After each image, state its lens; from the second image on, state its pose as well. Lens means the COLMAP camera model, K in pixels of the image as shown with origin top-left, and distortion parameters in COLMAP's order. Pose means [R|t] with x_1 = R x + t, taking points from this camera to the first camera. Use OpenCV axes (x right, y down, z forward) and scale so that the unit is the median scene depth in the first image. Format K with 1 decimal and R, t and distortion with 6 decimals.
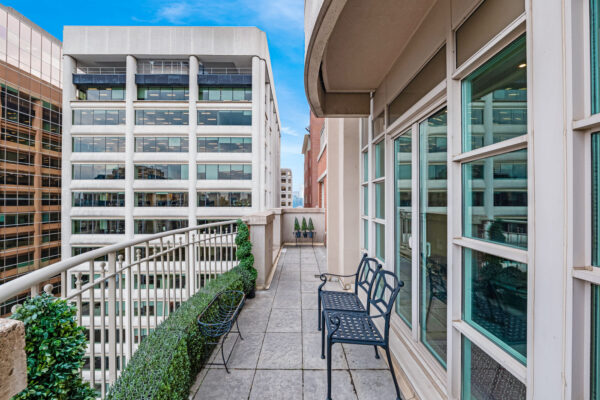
lens RADIAL K [[244.4, 0, 299.2], [0, 244.4, 202.7], [0, 0, 1]] dist [-0.008182, 0.000797]
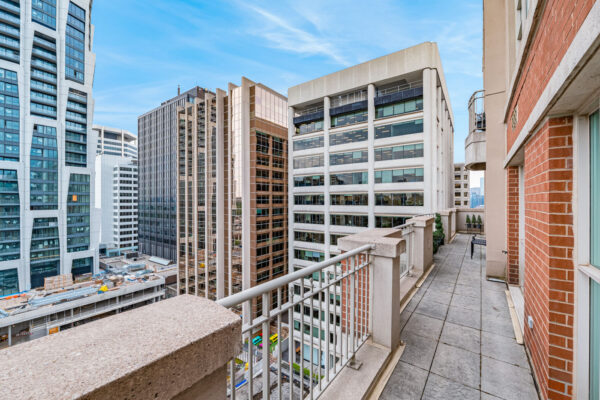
lens RADIAL K [[244.4, 0, 300.1], [0, 244.4, 199.7], [0, 0, 1]] dist [-0.008182, 0.000797]
pose [[0.802879, -0.004650, -0.596124, 0.012806], [0.001065, 0.999979, -0.006367, -0.005056], [0.596141, 0.004477, 0.802867, -0.205133]]
